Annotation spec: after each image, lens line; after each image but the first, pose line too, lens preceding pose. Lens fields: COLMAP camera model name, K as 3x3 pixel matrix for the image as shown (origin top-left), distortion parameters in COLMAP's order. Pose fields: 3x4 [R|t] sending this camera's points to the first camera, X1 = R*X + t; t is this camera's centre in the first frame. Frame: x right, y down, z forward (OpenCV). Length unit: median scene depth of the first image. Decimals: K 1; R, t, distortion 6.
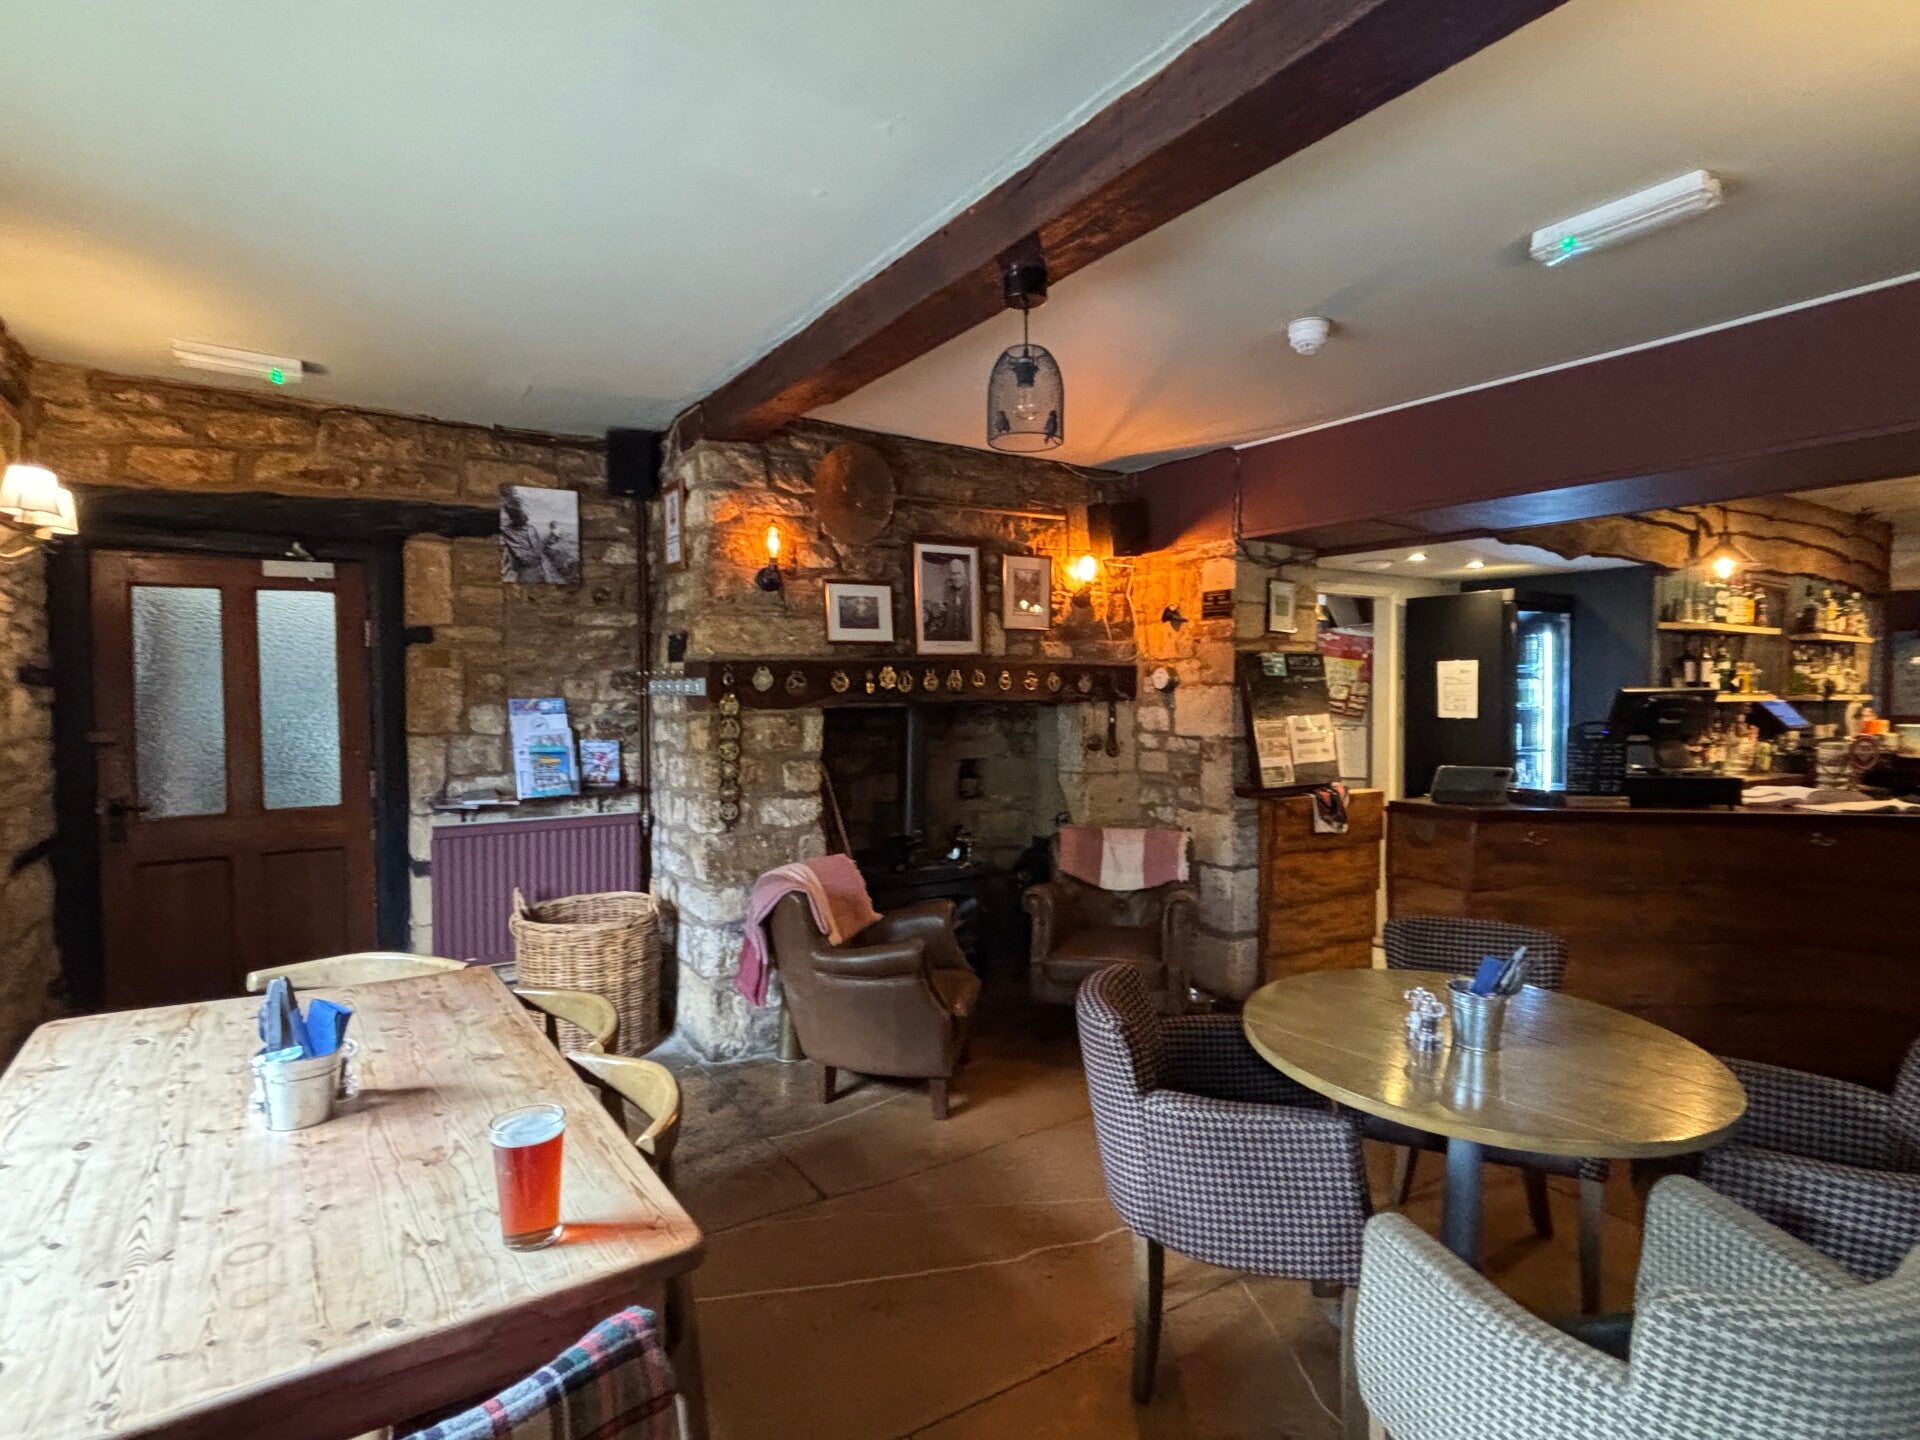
lens RADIAL K [[1003.1, 0, 956.6], [0, 1003.1, 716.1], [0, 0, 1]] dist [0.006279, 0.000069]
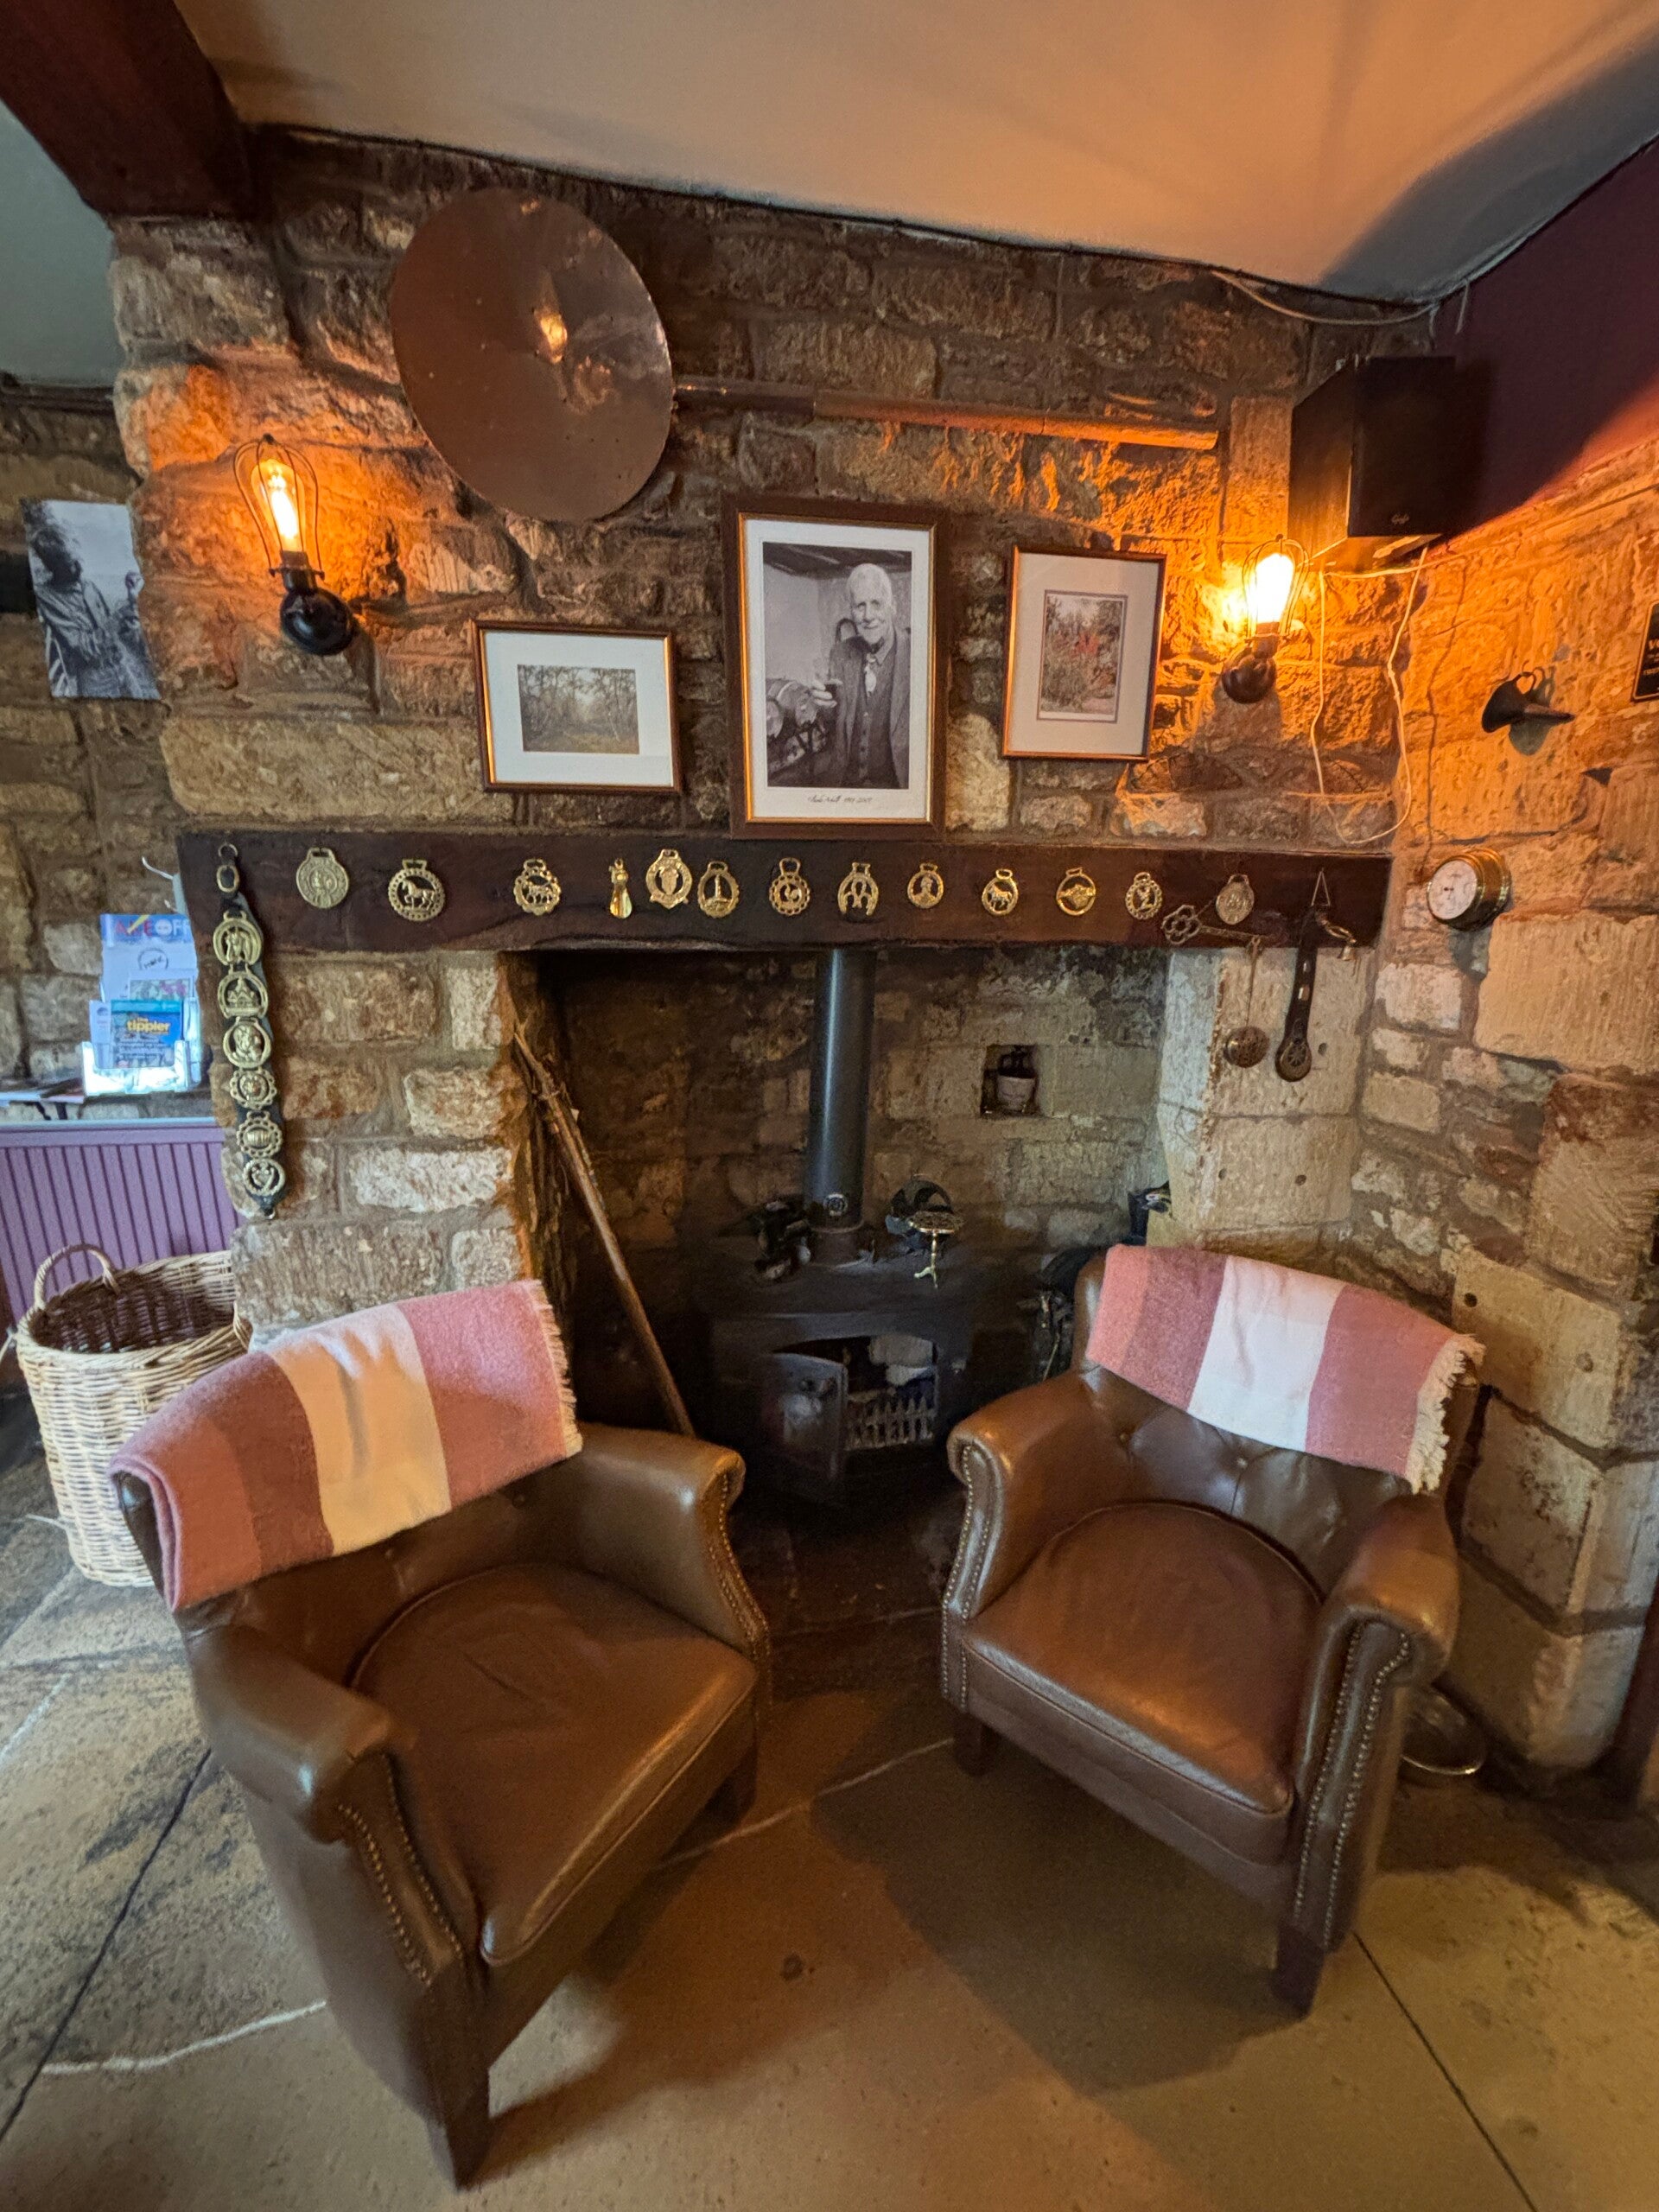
lens RADIAL K [[892.4, 0, 837.6], [0, 892.4, 1109.2], [0, 0, 1]] dist [-0.006423, 0.000490]
pose [[0.914190, 0.105936, -0.391197, 0.146317], [-0.026760, 0.978906, 0.202551, -0.021177], [0.404402, -0.174701, 0.897741, 0.661057]]
